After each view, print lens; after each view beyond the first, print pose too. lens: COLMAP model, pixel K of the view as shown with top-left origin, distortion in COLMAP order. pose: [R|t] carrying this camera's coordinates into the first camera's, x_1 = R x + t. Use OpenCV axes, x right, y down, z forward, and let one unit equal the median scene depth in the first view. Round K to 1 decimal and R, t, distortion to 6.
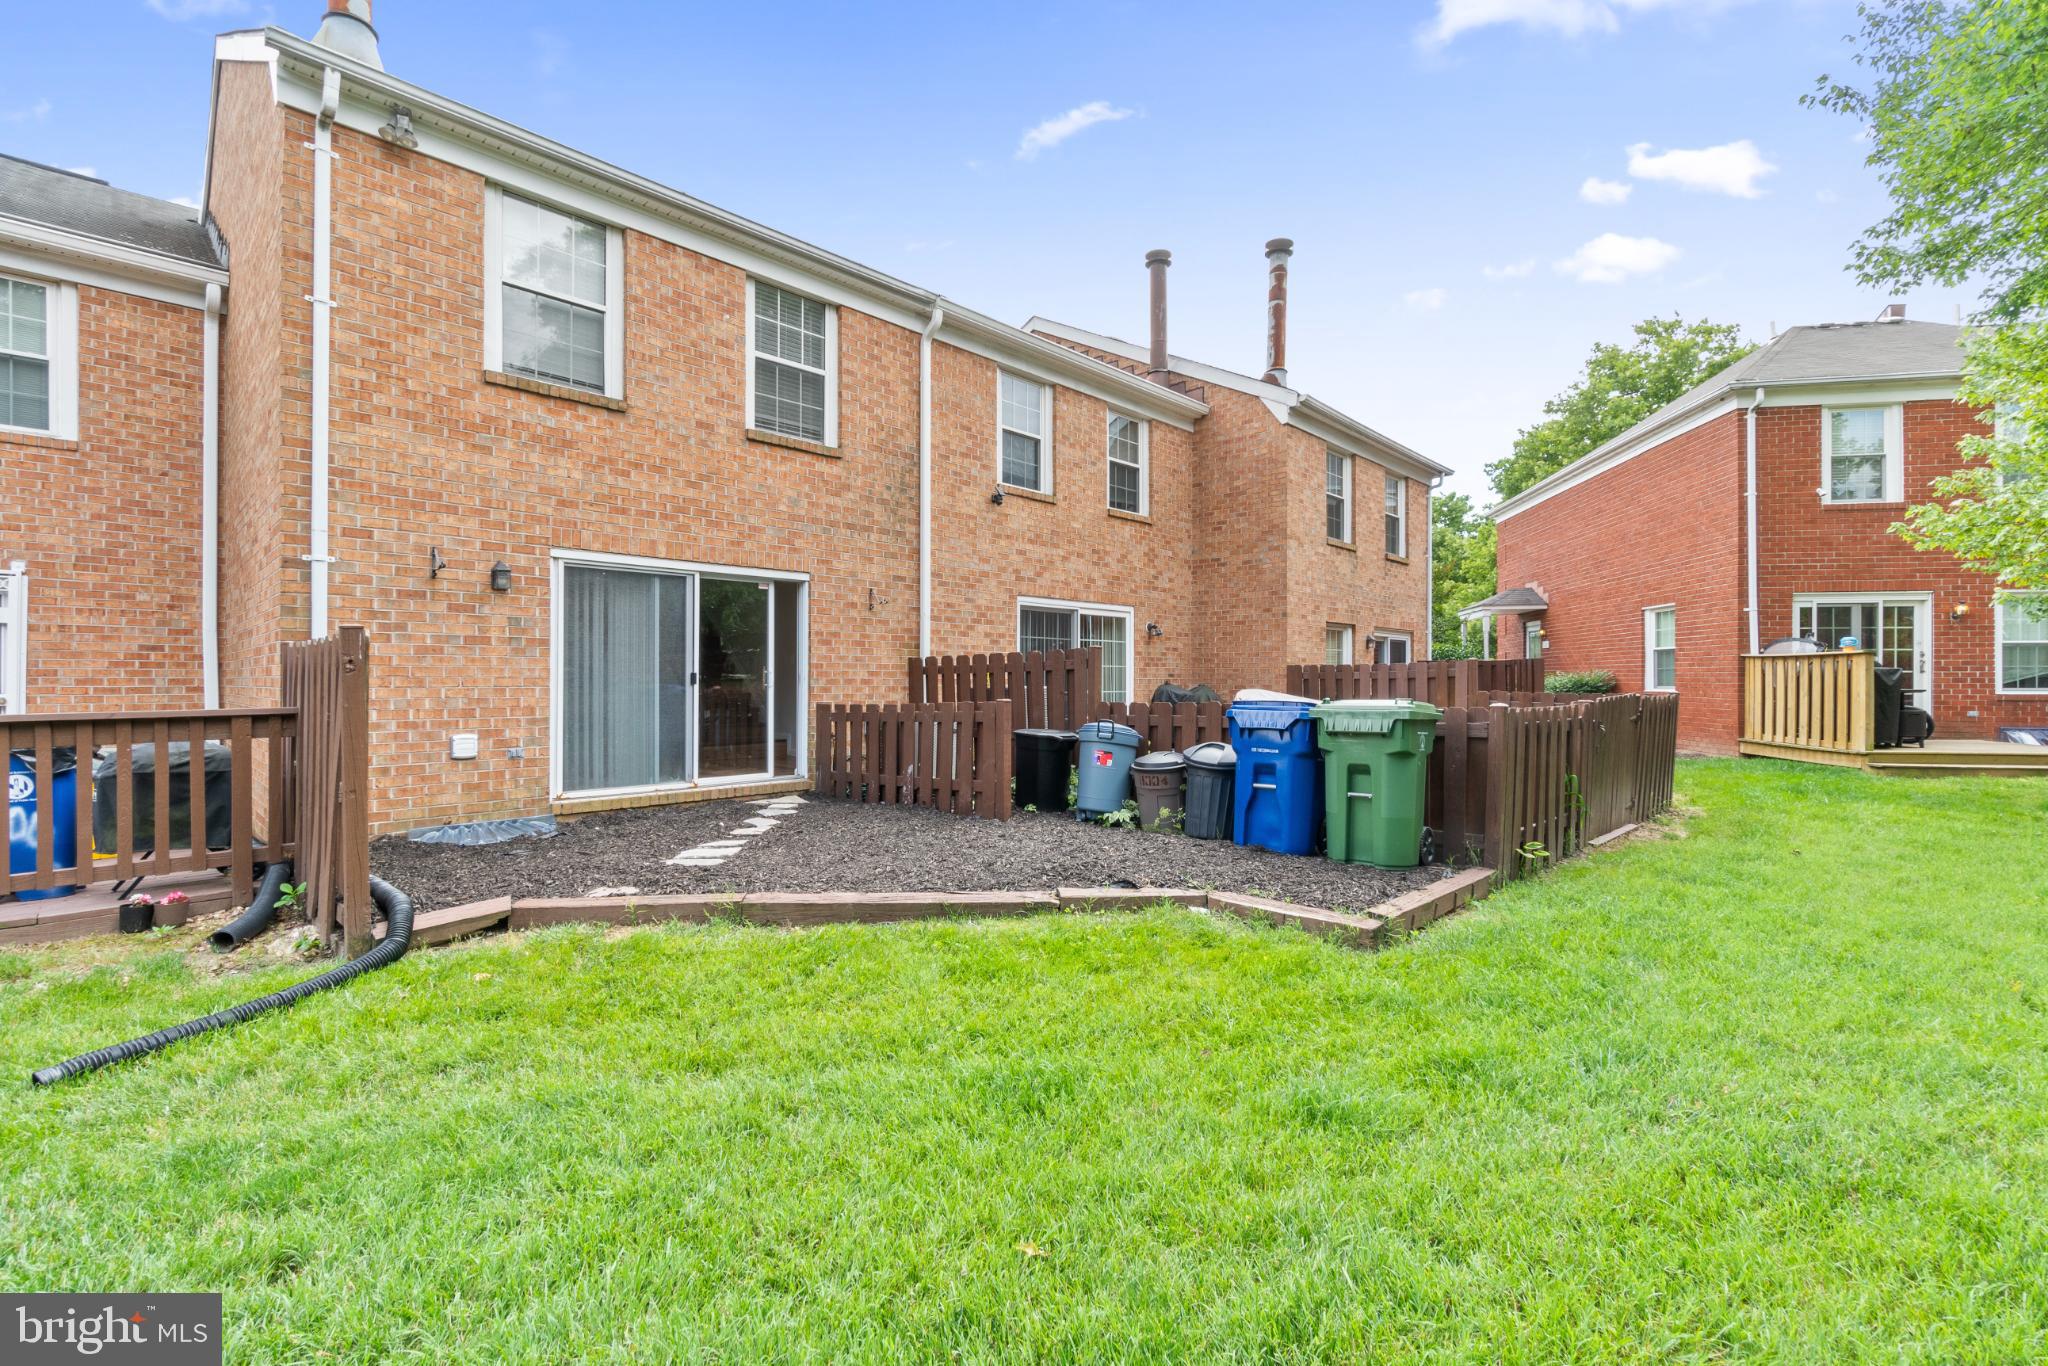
lens RADIAL K [[889.4, 0, 1020.8], [0, 889.4, 683.3], [0, 0, 1]] dist [0.001031, -0.002550]
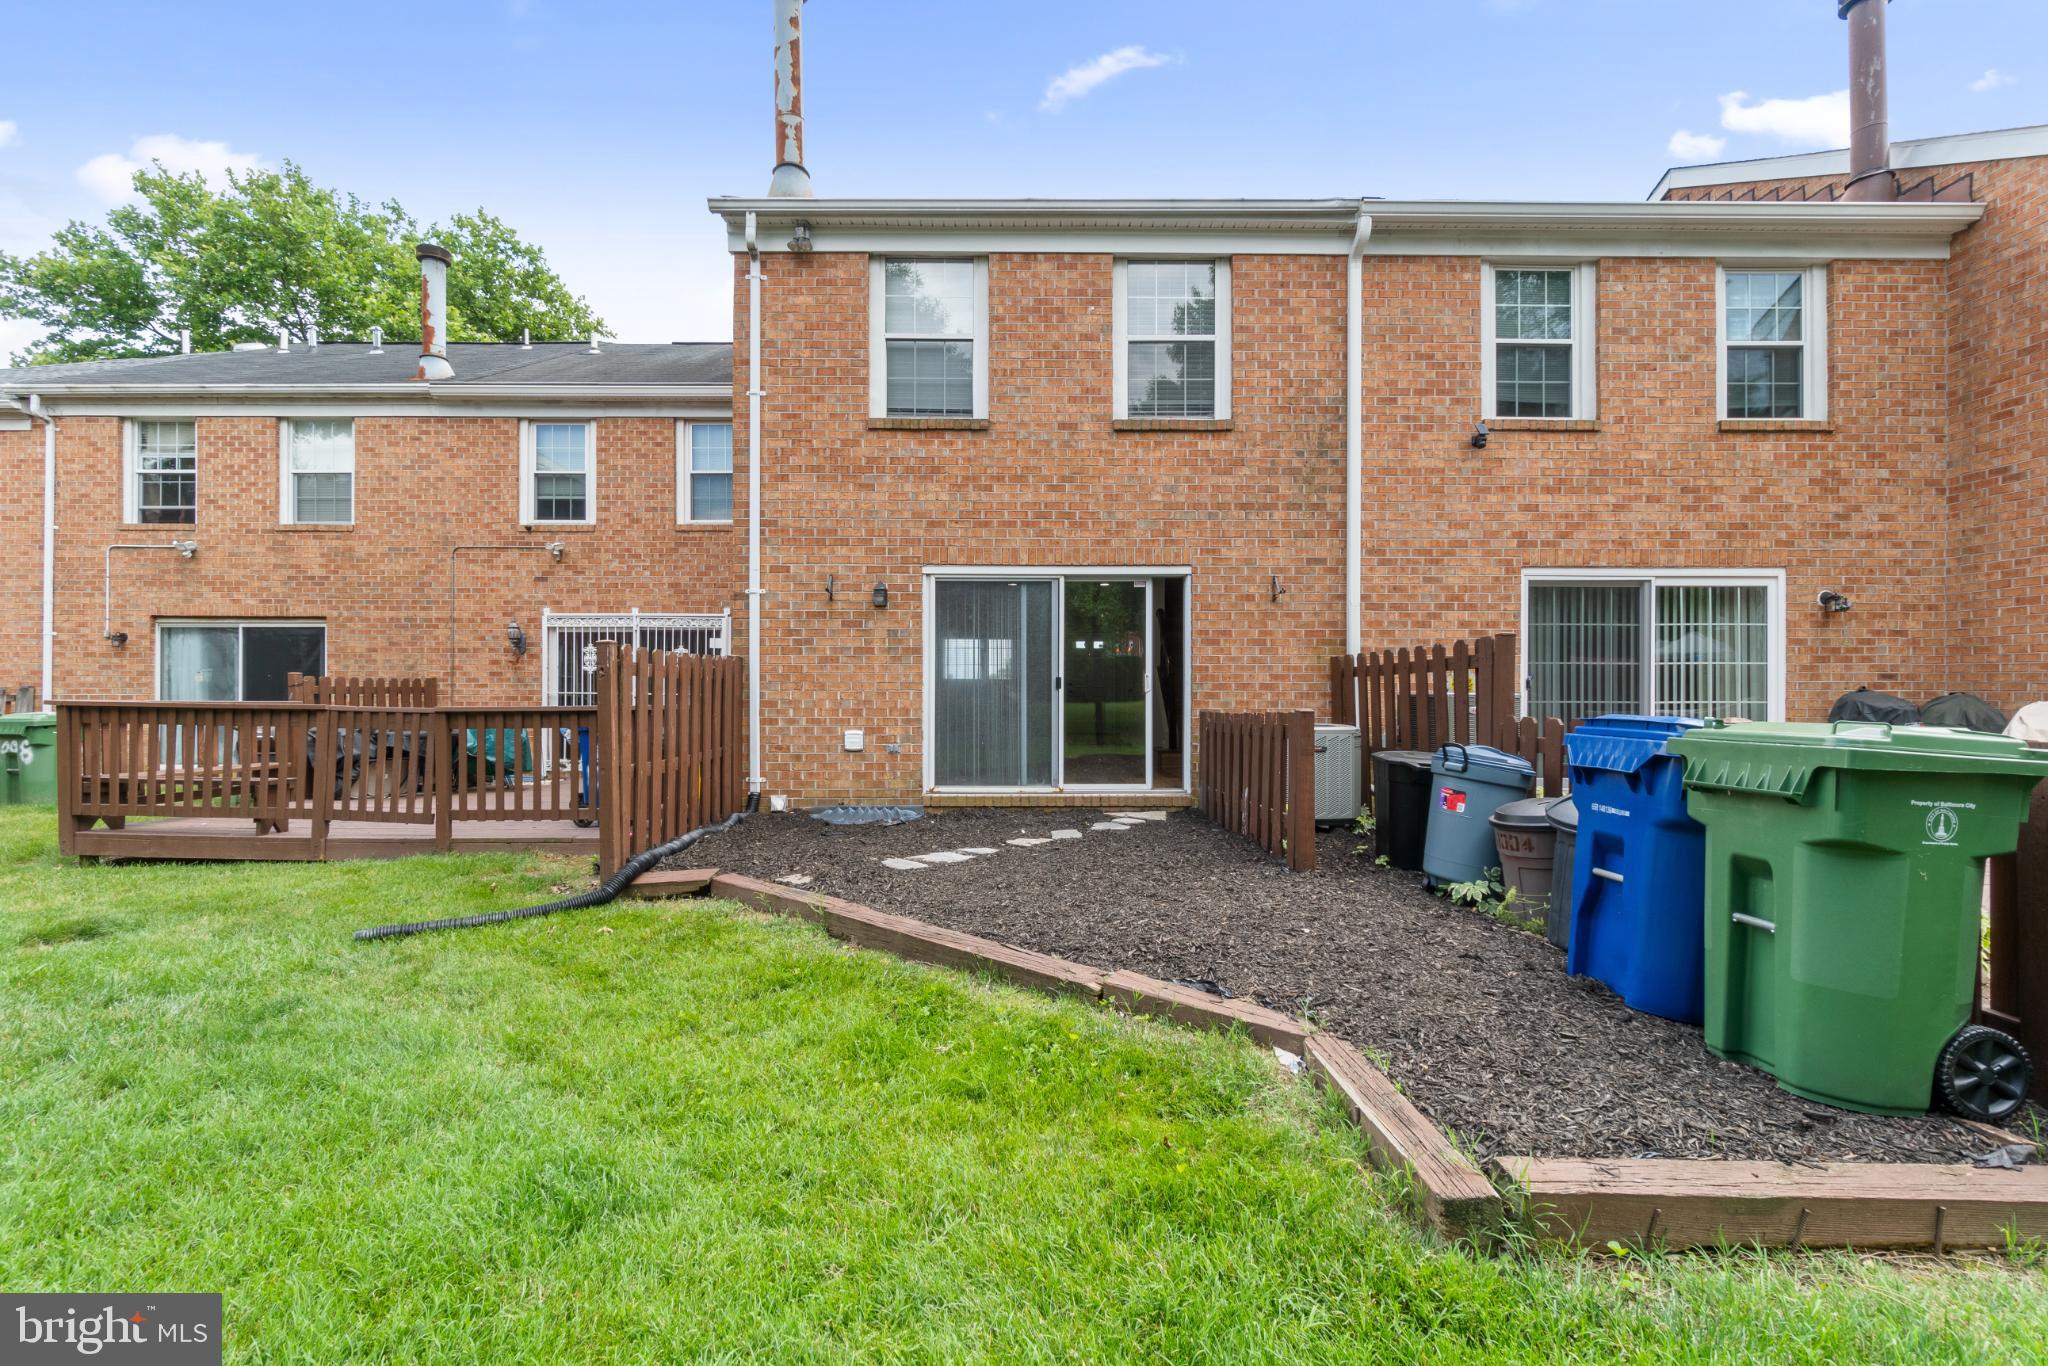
lens RADIAL K [[889.4, 0, 1018.4], [0, 889.4, 690.4], [0, 0, 1]] dist [0.001031, -0.002550]
pose [[0.700378, 0.002601, -0.713767, 0.309110], [-0.002540, 0.999996, 0.001151, 0.001945], [0.713767, 0.001007, 0.700382, 0.270687]]
